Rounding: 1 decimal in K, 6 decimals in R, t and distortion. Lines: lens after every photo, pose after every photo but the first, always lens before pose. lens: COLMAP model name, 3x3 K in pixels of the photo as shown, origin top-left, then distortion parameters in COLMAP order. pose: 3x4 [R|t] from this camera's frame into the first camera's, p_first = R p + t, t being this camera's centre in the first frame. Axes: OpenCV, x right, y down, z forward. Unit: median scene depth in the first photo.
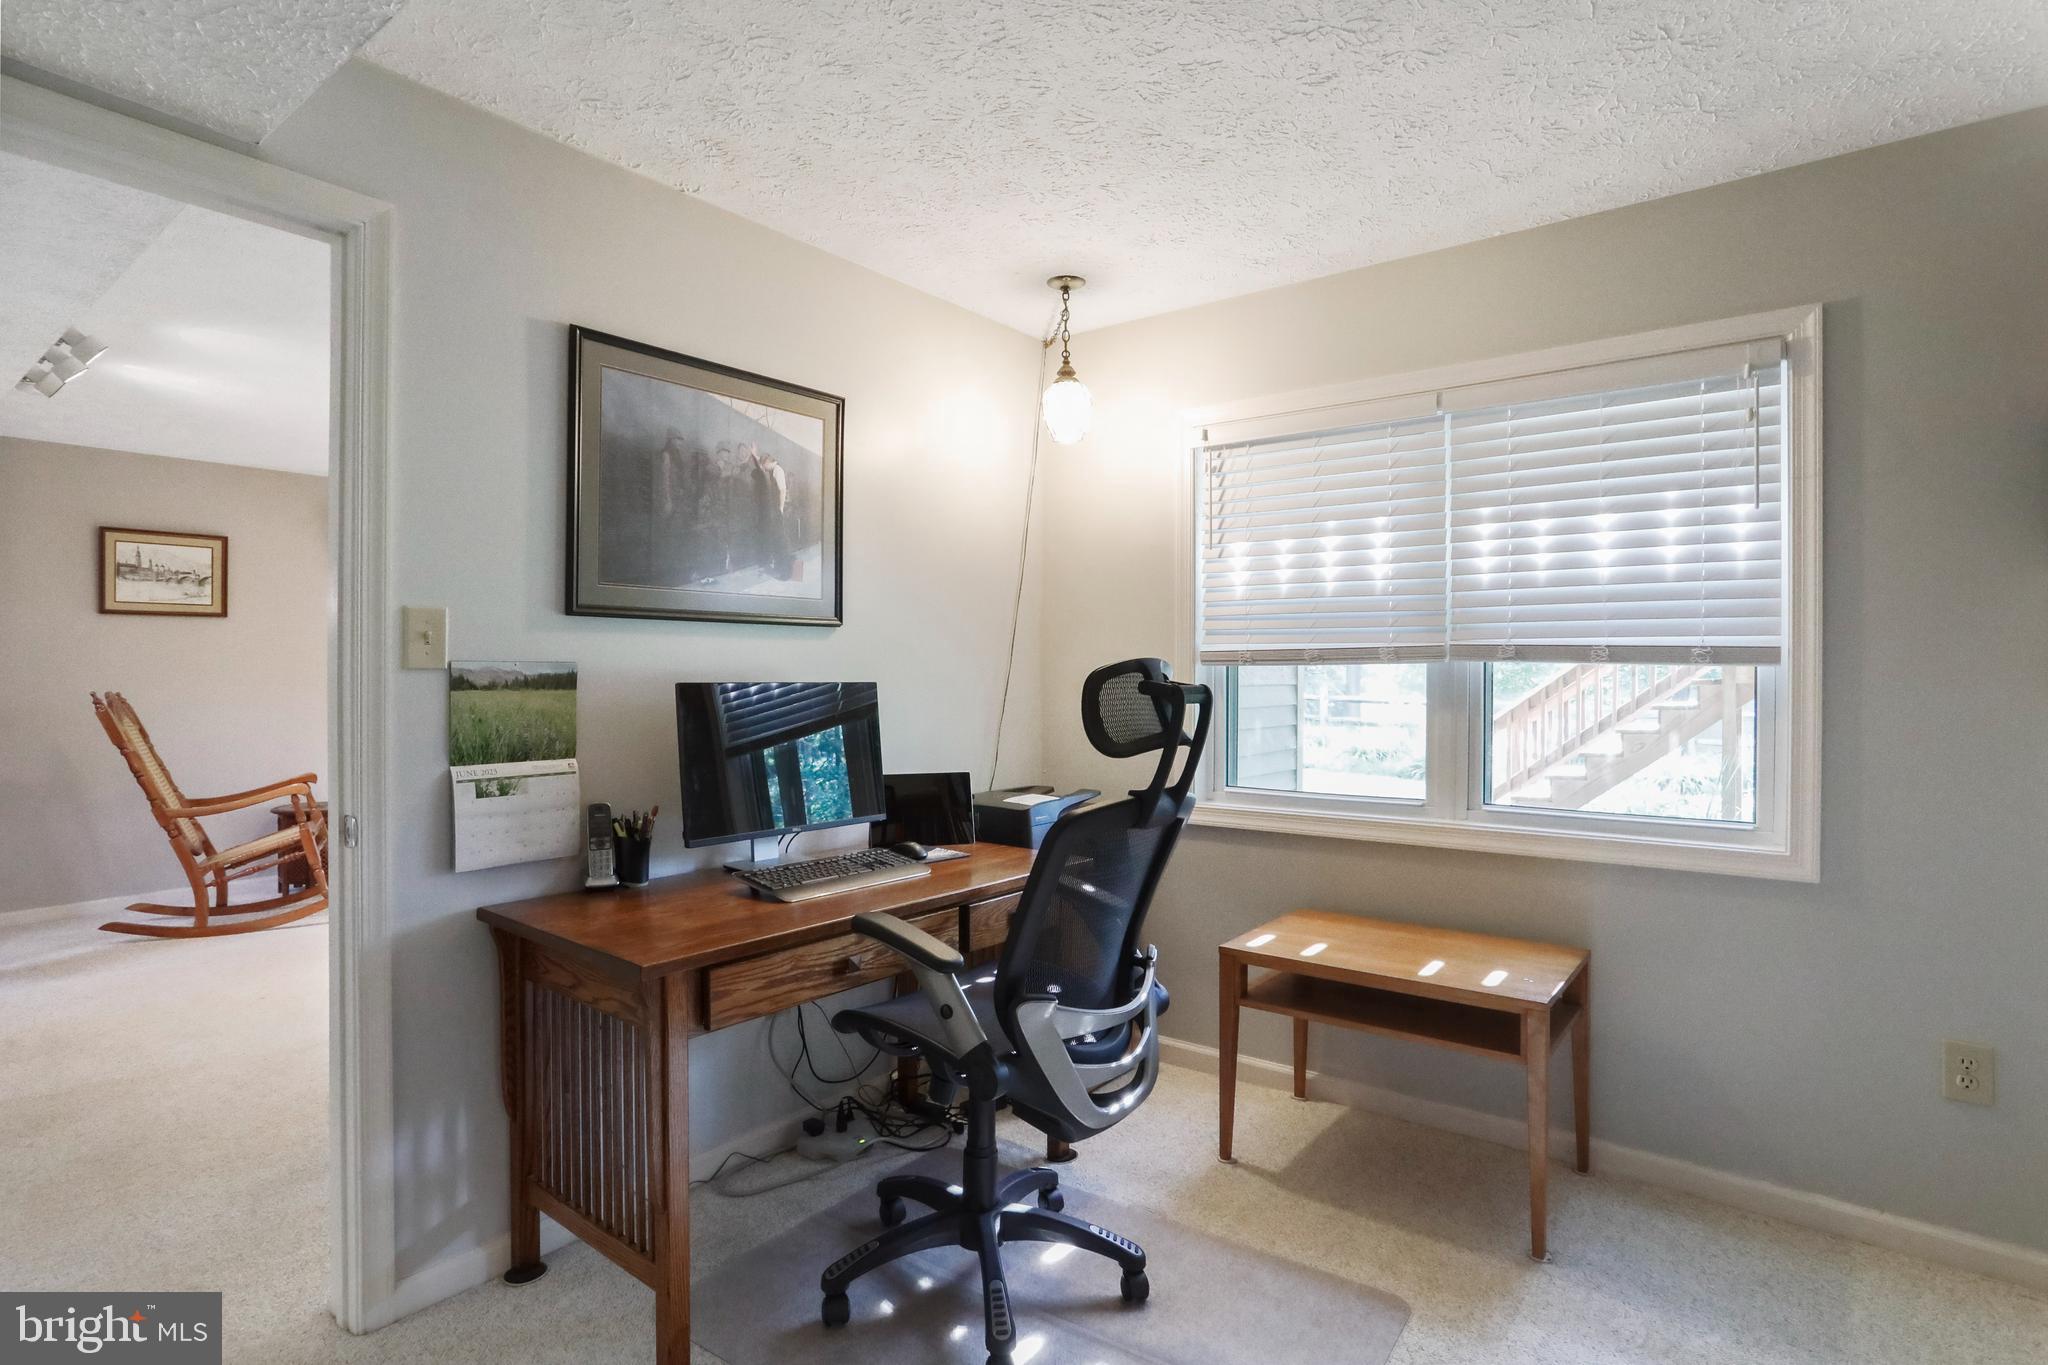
lens RADIAL K [[1028.5, 0, 1032.7], [0, 1028.5, 668.5], [0, 0, 1]] dist [-0.060310, 0.039691]
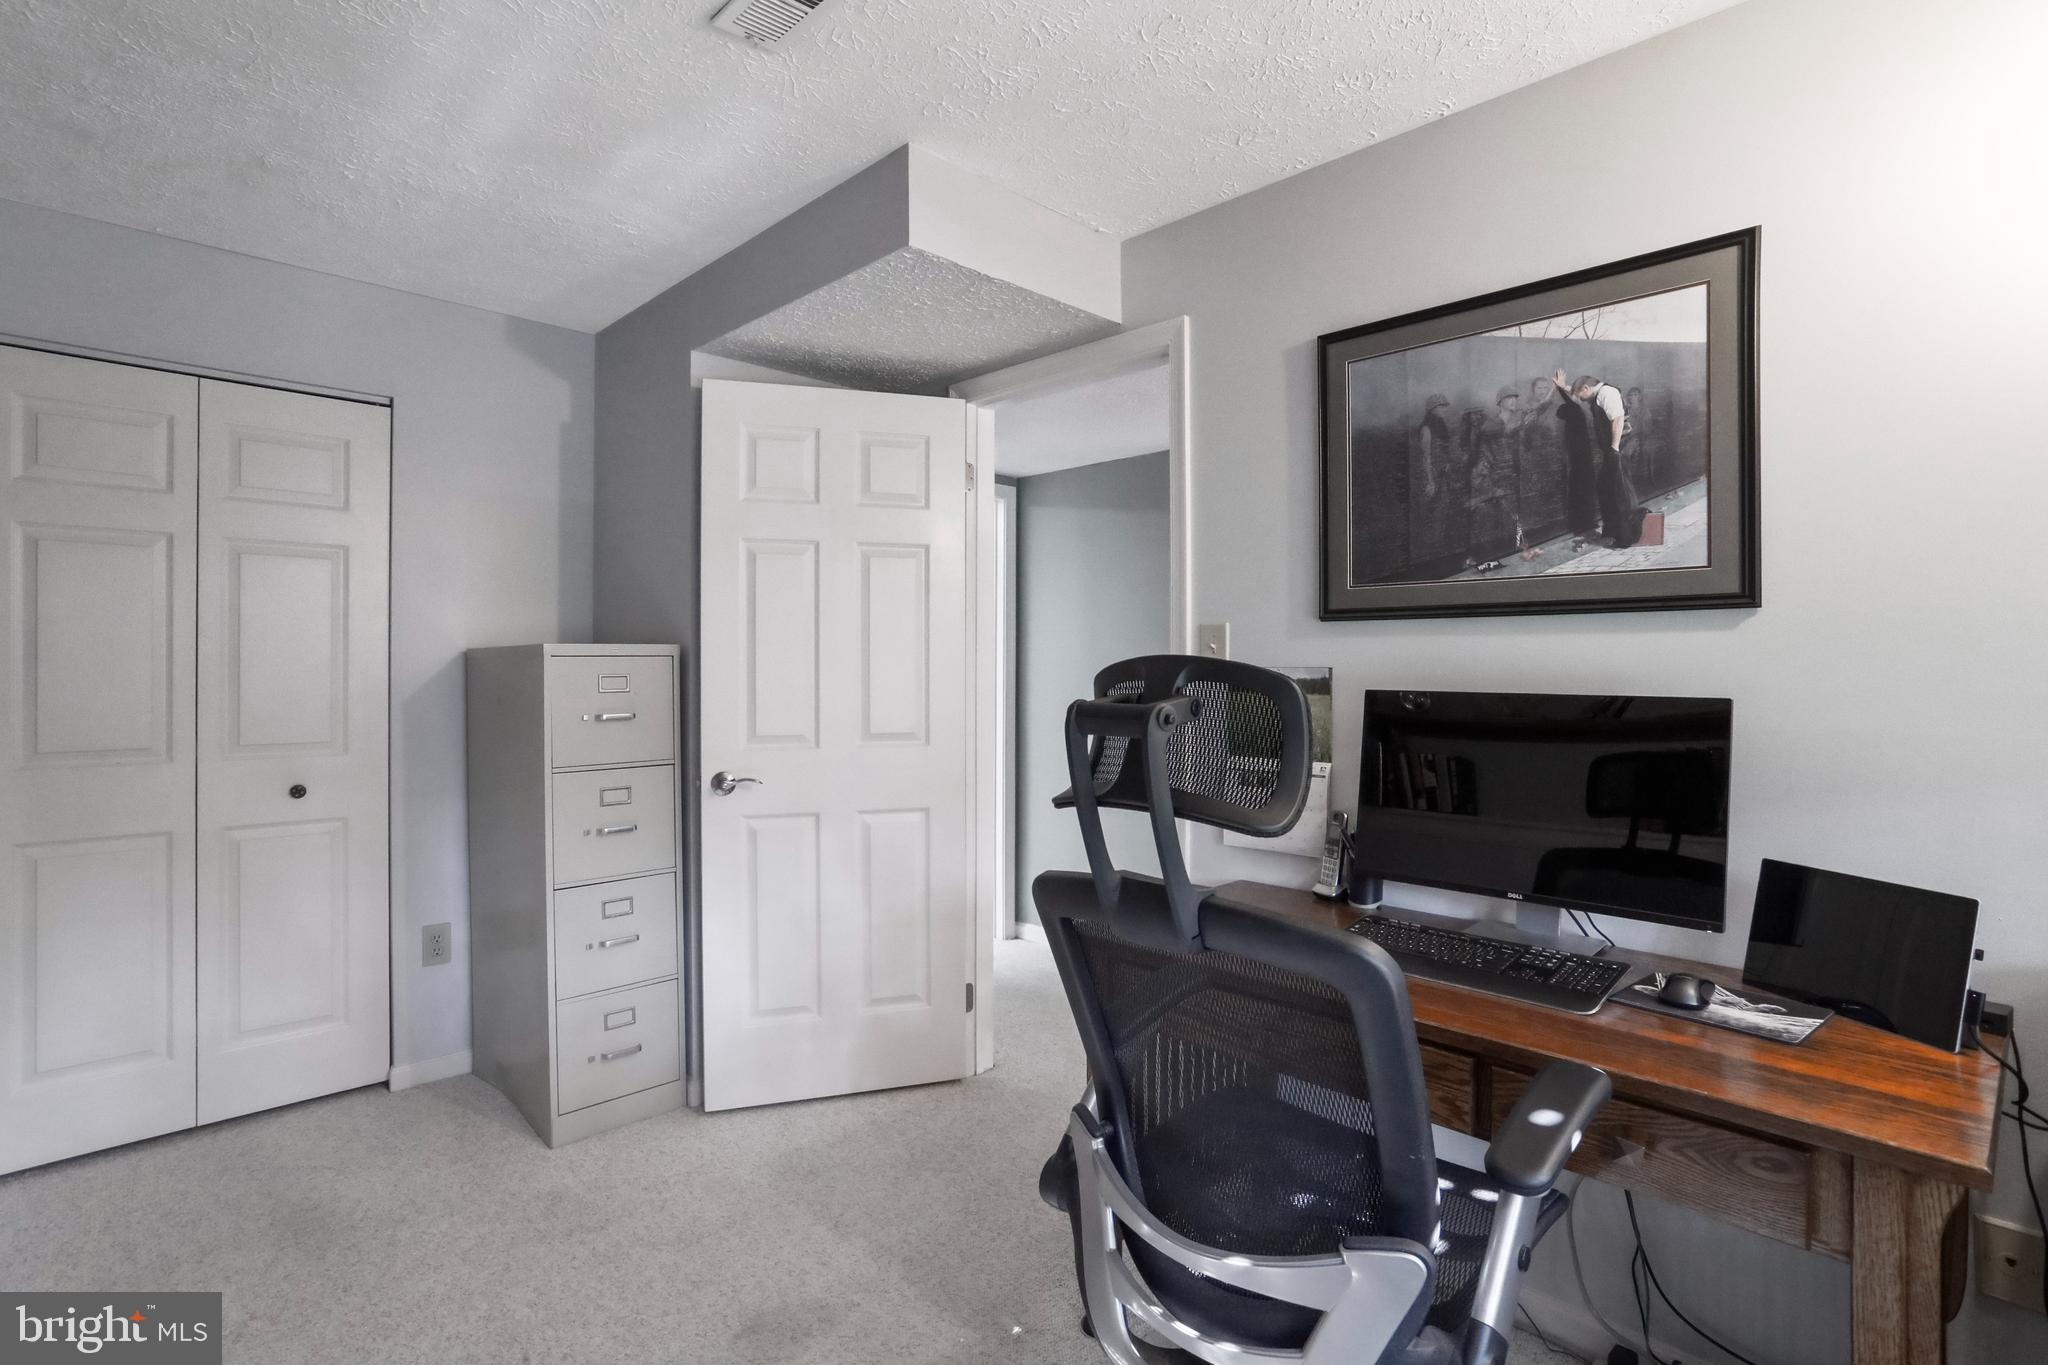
lens RADIAL K [[1016.6, 0, 1034.9], [0, 1016.6, 672.7], [0, 0, 1]] dist [-0.031146, 0.024898]
pose [[-0.124229, 0.003650, -0.992247, 0.256993], [-0.000171, 0.999993, 0.003700, -0.002137], [0.992254, 0.000629, -0.124227, 0.366501]]
